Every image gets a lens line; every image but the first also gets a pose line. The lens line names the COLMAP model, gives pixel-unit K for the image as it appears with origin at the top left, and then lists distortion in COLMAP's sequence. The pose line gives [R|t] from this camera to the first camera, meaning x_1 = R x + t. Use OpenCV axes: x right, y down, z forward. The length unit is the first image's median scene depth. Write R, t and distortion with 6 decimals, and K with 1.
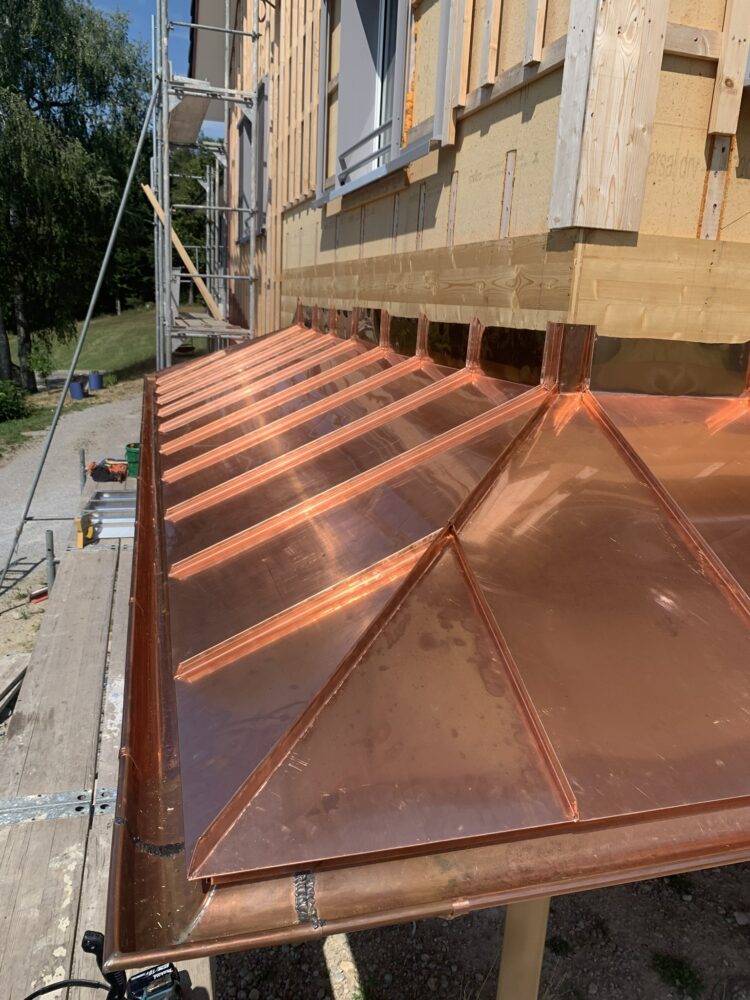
lens RADIAL K [[755.5, 0, 375.0], [0, 755.5, 500.0], [0, 0, 1]] dist [0.004605, -0.009525]
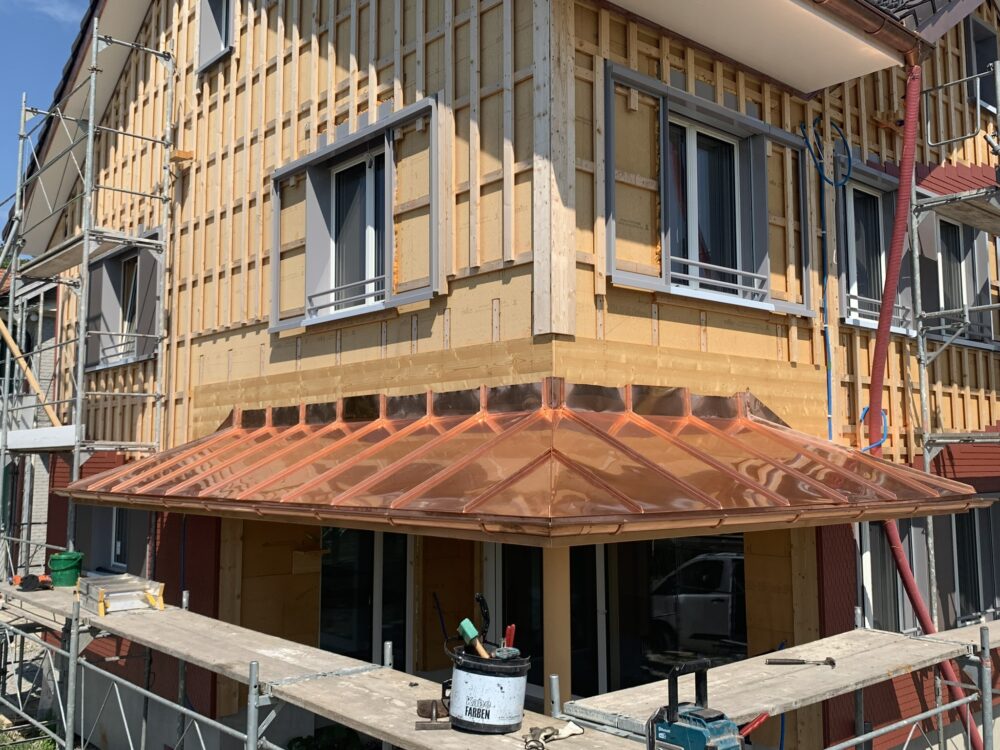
lens RADIAL K [[924.3, 0, 500.0], [0, 924.3, 375.0], [0, 0, 1]] dist [-0.007581, -0.009083]
pose [[0.906422, -0.016065, 0.422068, -0.826434], [0.154596, 0.942553, -0.296130, 0.428884], [-0.393064, 0.333669, 0.856835, -0.976410]]
